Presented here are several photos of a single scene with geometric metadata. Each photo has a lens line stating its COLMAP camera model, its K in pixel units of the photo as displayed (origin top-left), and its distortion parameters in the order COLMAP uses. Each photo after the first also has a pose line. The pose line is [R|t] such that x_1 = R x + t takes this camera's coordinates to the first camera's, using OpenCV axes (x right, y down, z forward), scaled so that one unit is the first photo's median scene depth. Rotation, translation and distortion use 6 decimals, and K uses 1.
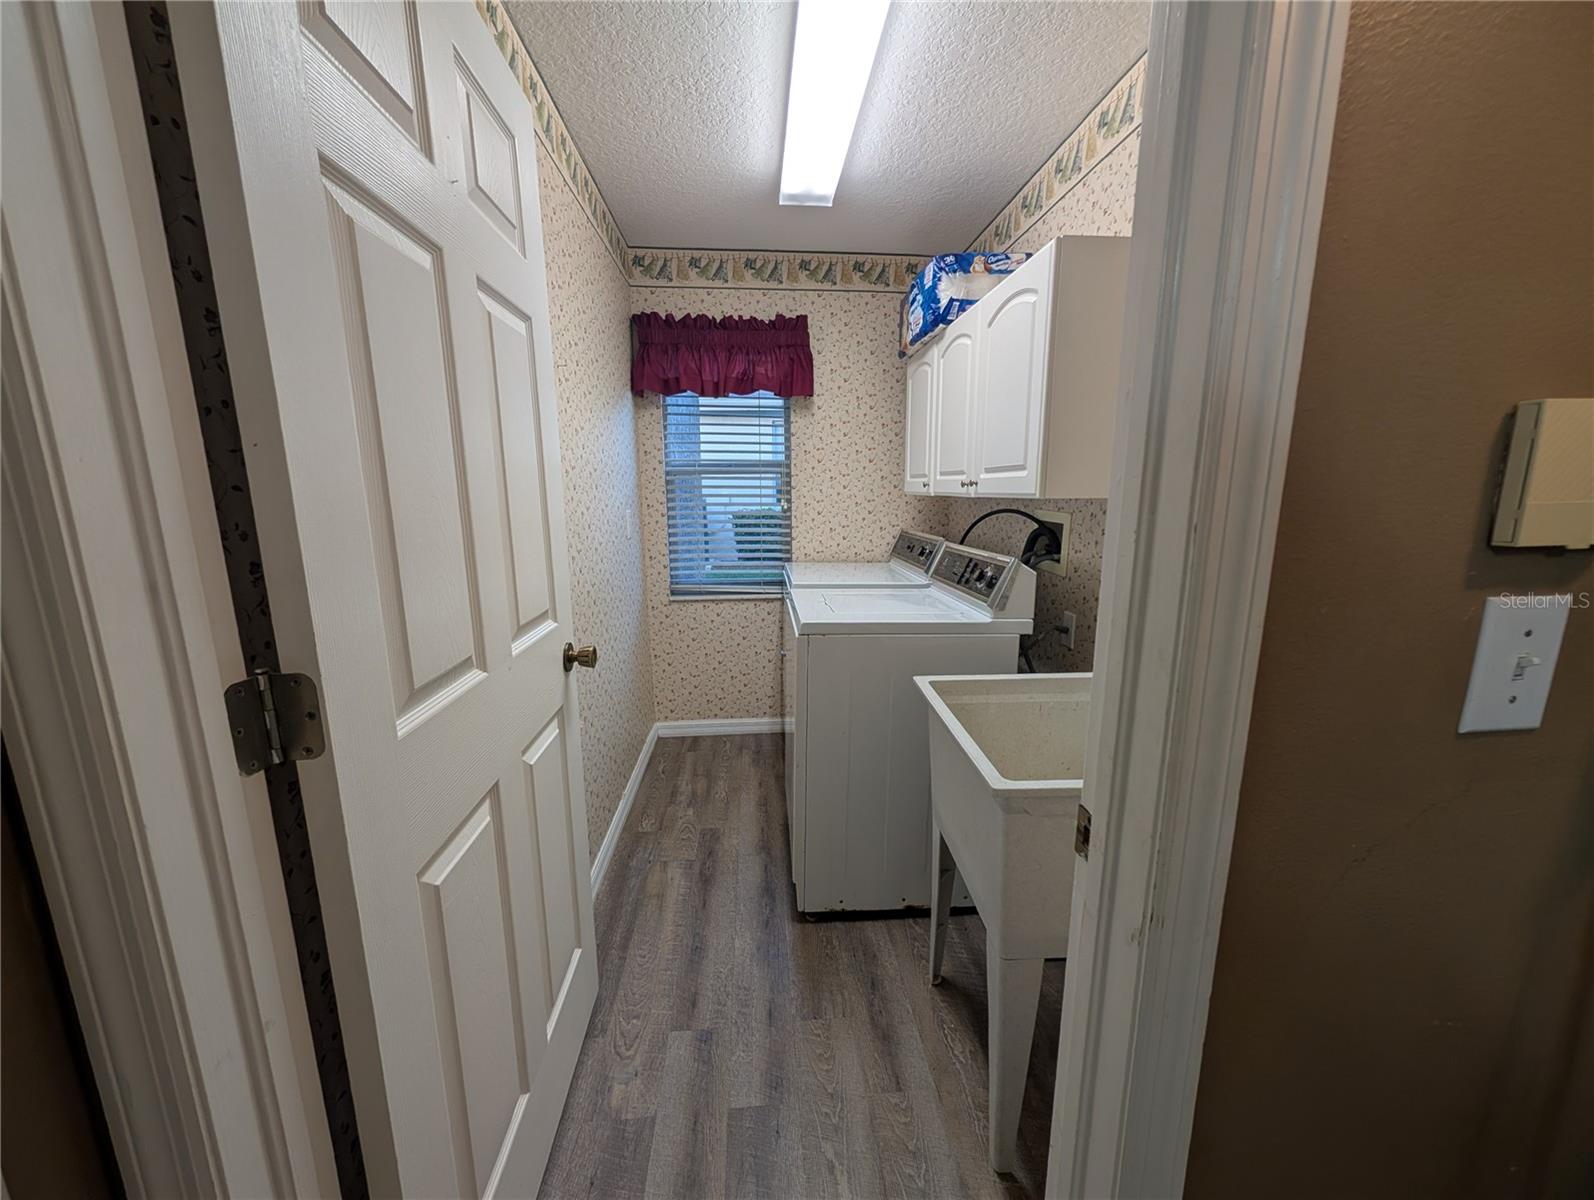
lens RADIAL K [[614.6, 0, 797.0], [0, 614.6, 600.0], [0, 0, 1]] dist [0.001080, 0.000175]
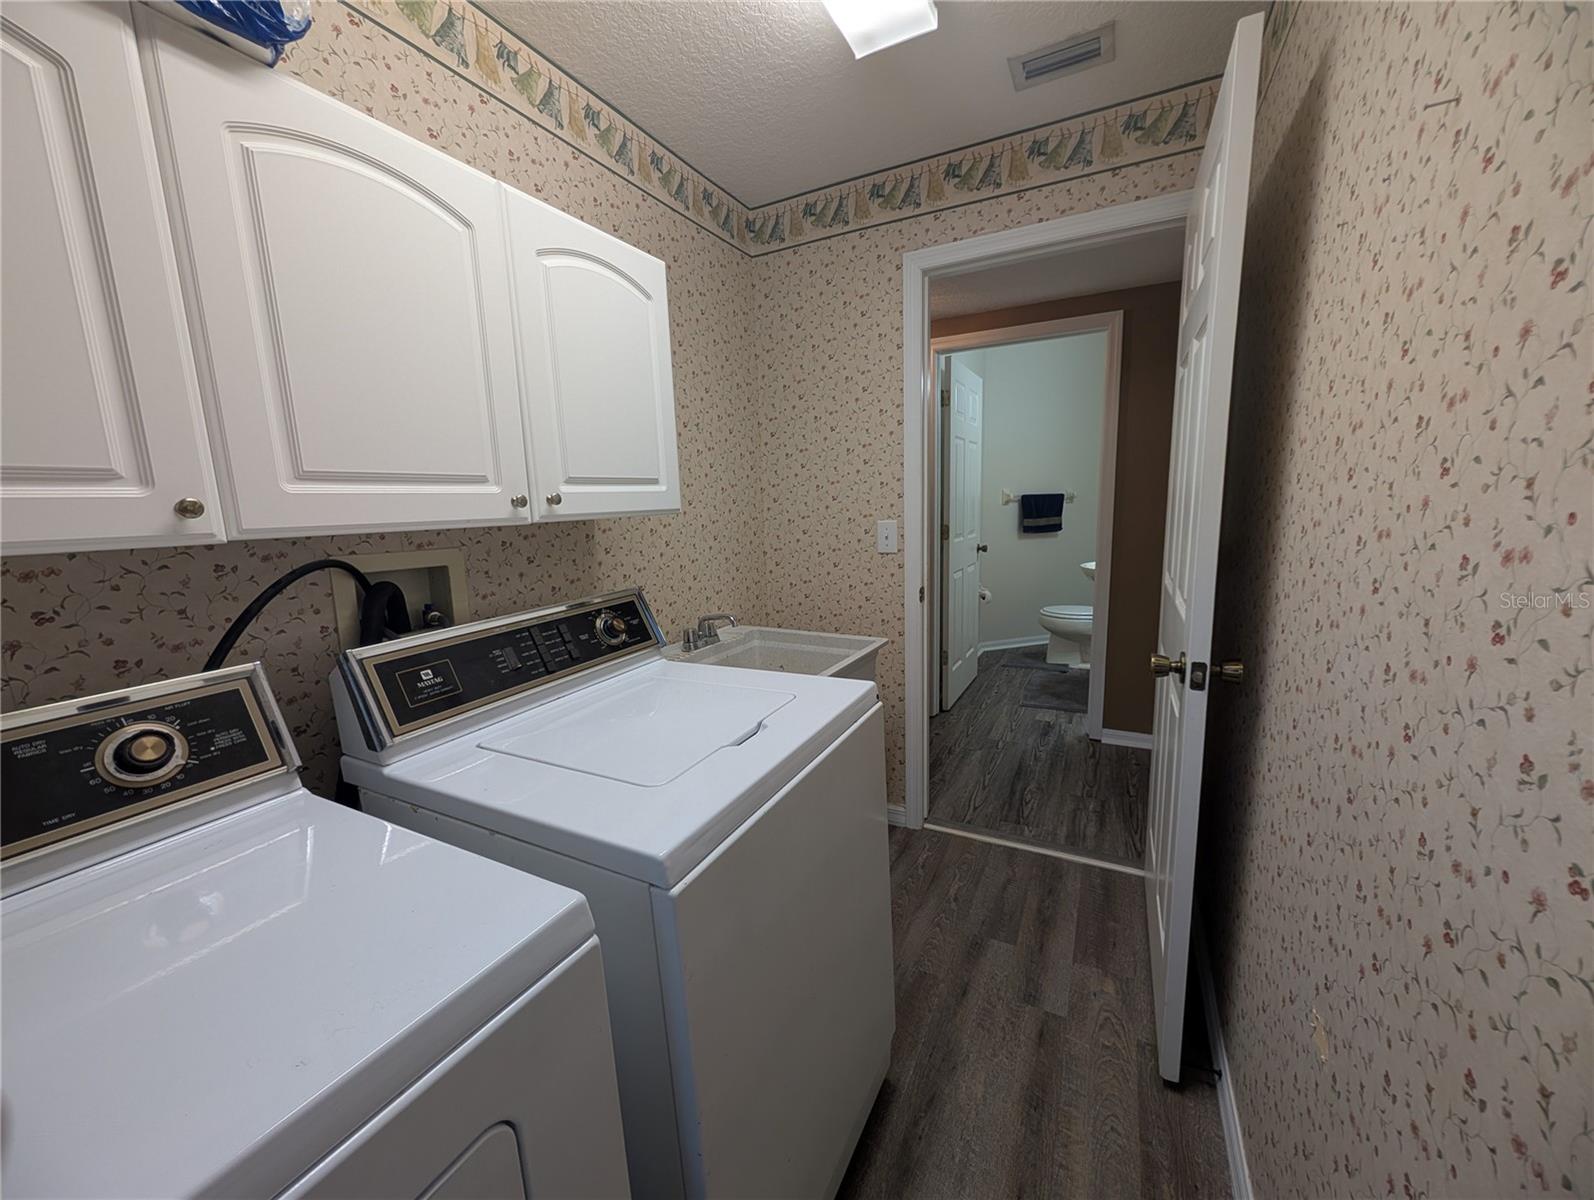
lens RADIAL K [[614.6, 0, 797.0], [0, 614.6, 600.0], [0, 0, 1]] dist [0.001080, 0.000175]
pose [[-0.853213, -0.045462, 0.519578, -0.263831], [0.132506, 0.944614, 0.300244, -0.260467], [-0.504450, 0.325020, -0.799933, 1.480053]]
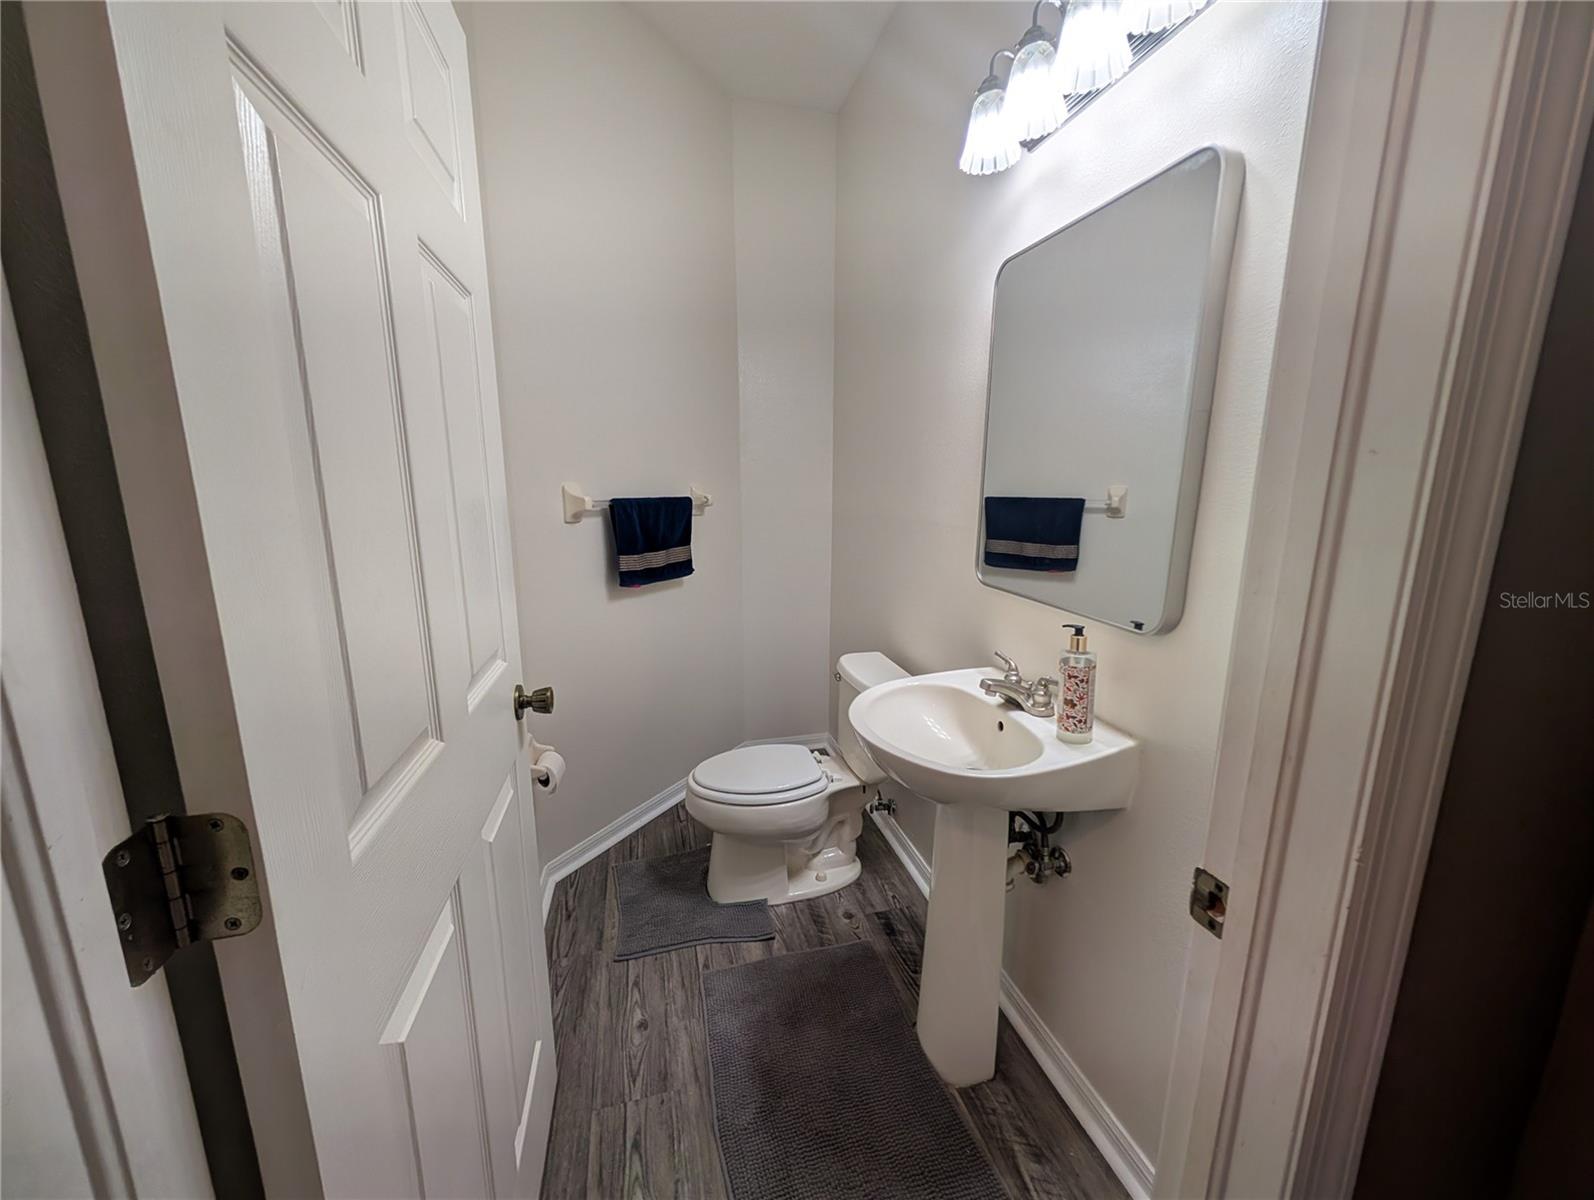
lens RADIAL K [[614.6, 0, 797.0], [0, 614.6, 600.0], [0, 0, 1]] dist [0.001080, 0.000175]
pose [[-0.982023, 0.052835, -0.181215, -0.156431], [-0.013861, 0.937251, 0.348379, -0.193108], [0.188250, 0.344628, -0.919670, 1.090206]]
